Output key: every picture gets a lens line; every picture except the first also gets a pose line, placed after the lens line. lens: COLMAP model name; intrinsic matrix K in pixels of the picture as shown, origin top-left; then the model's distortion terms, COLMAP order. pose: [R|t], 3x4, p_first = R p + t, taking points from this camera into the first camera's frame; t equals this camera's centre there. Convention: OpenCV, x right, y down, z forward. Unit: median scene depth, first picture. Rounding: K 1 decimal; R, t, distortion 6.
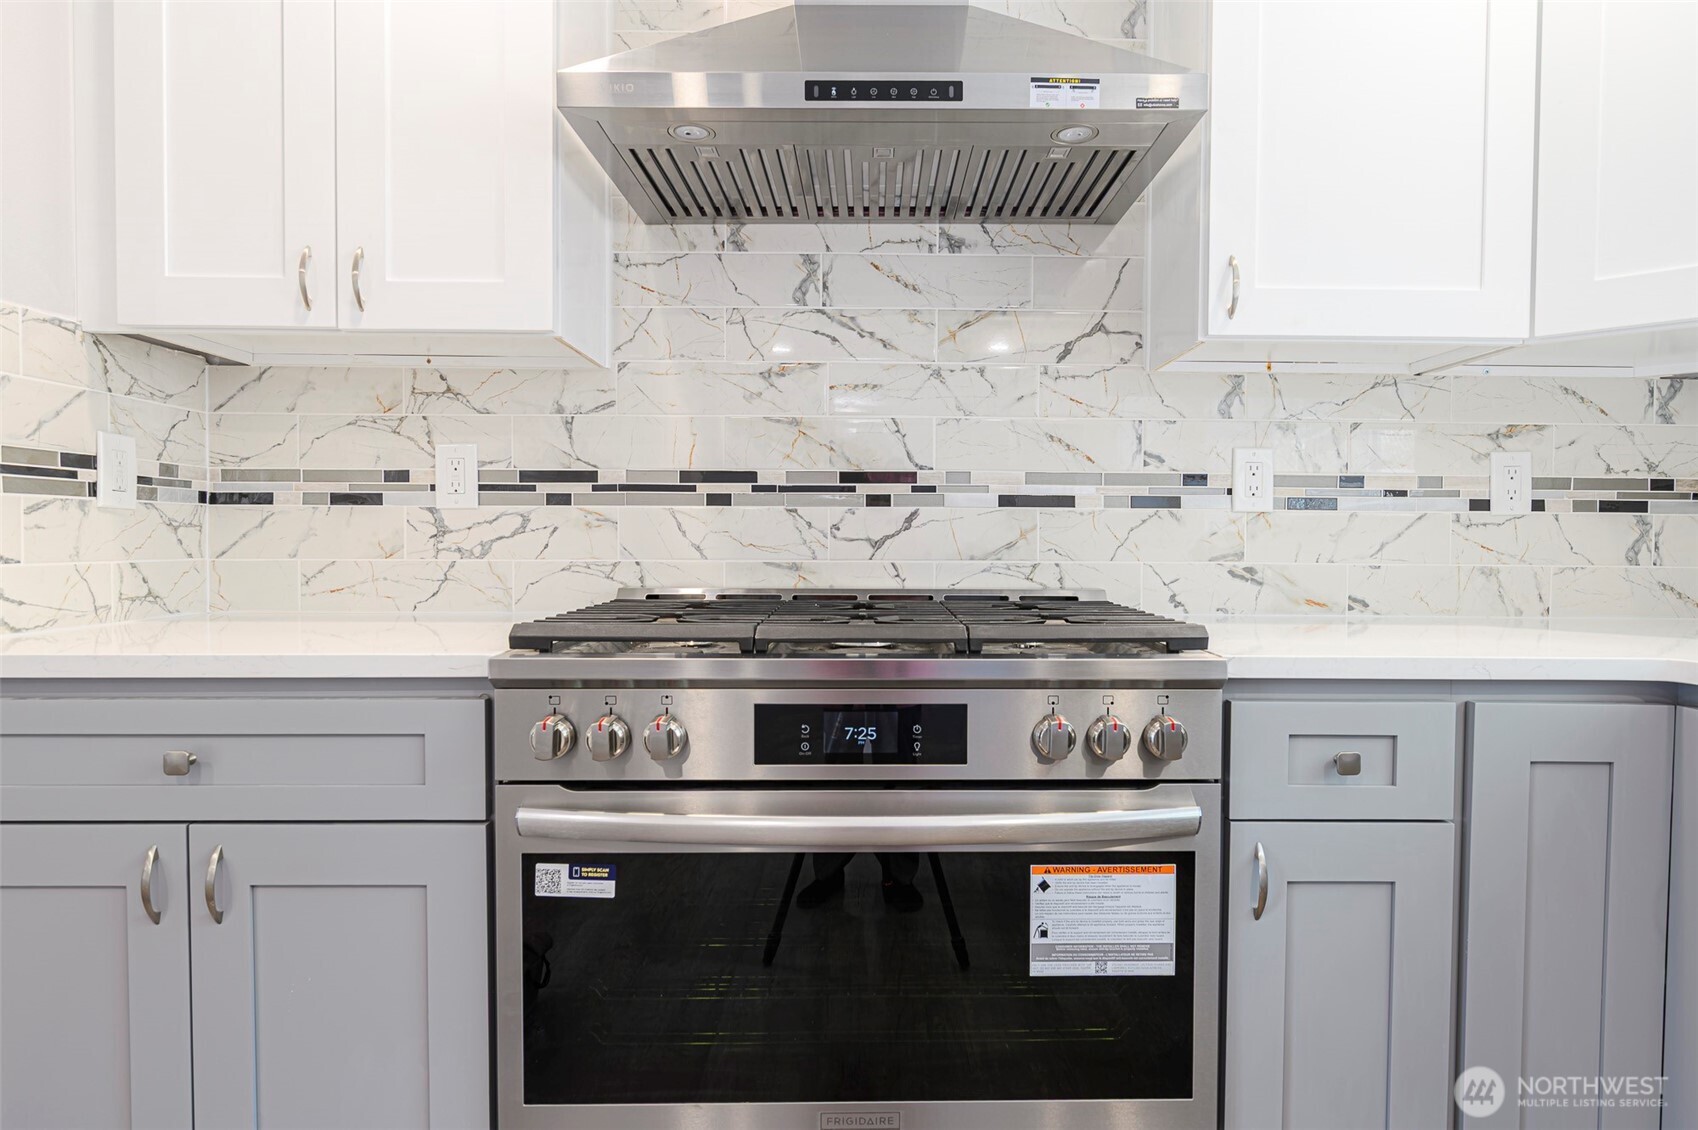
lens RADIAL K [[808.7, 0, 853.4], [0, 808.7, 561.2], [0, 0, 1]] dist [-0.000190, -0.000155]
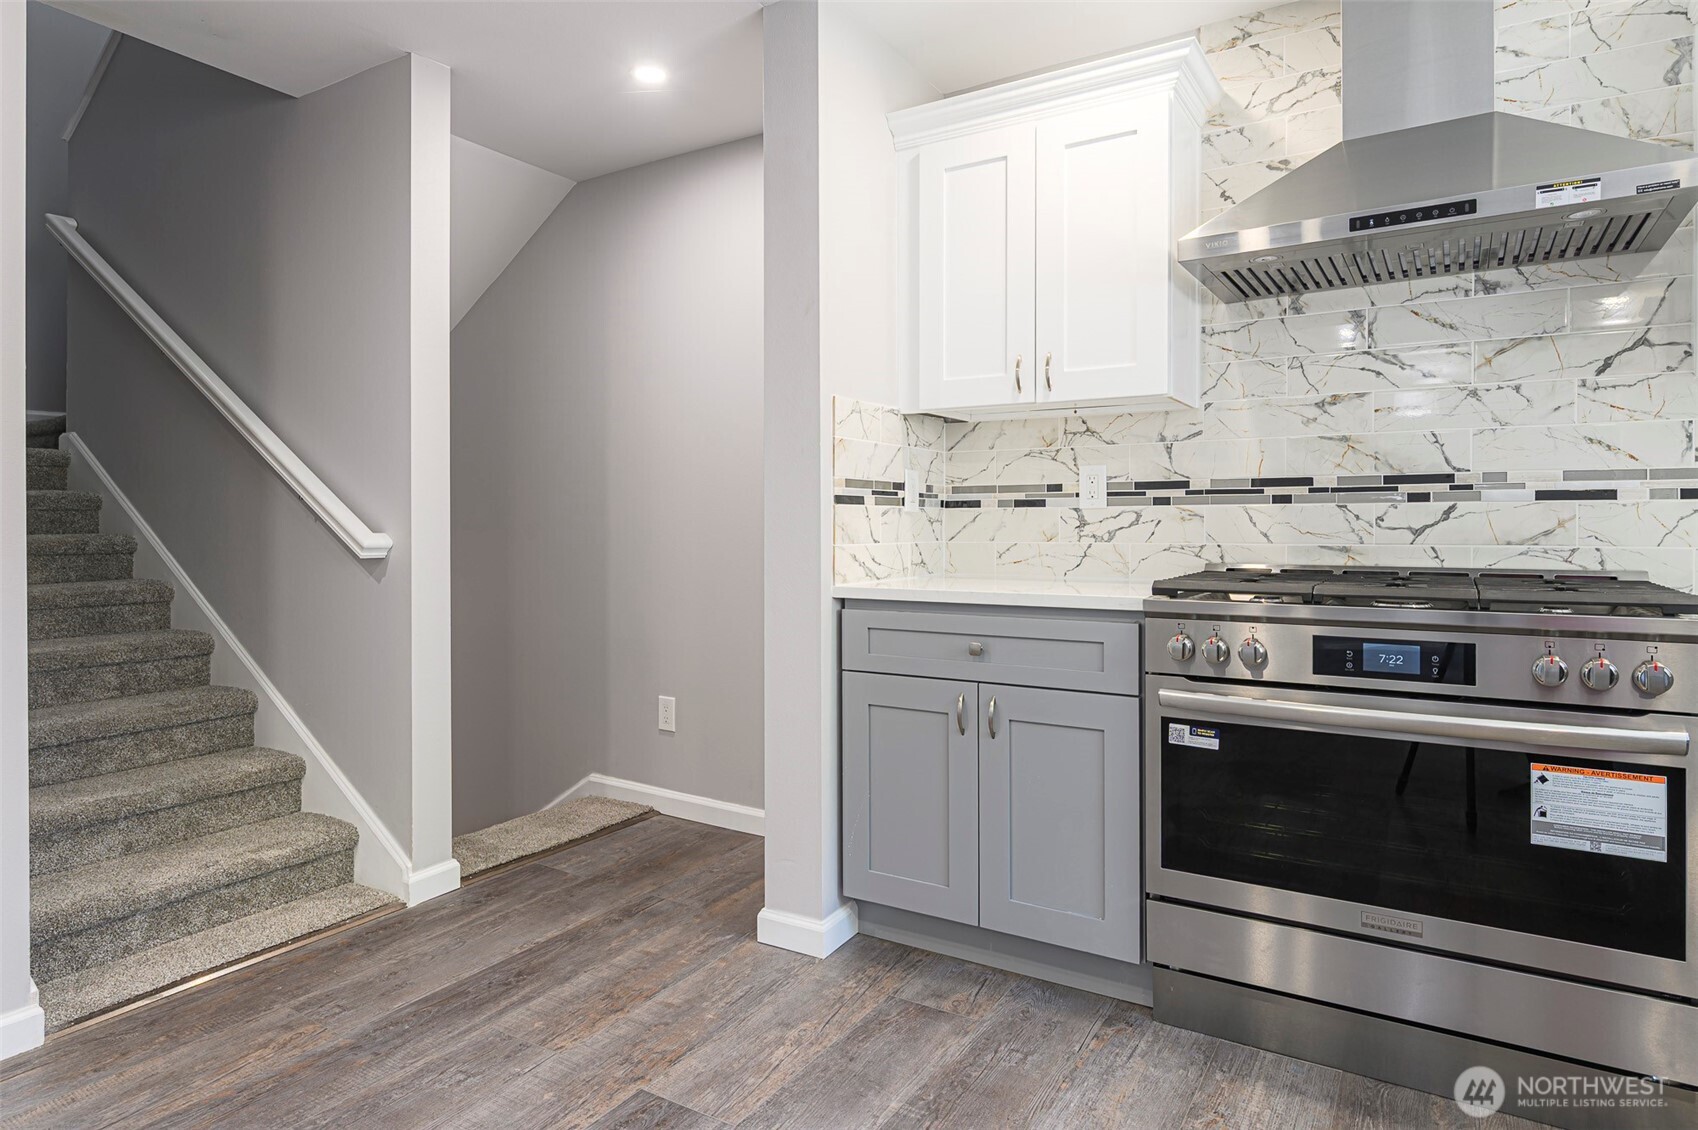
lens RADIAL K [[968.4, 0, 856.3], [0, 968.4, 528.2], [0, 0, 1]] dist [-0.003395, 0.002471]
pose [[0.851480, -0.003318, -0.524376, 0.088892], [-0.009534, 0.999717, -0.021806, 0.016831], [0.524300, 0.023567, 0.851207, -0.873471]]
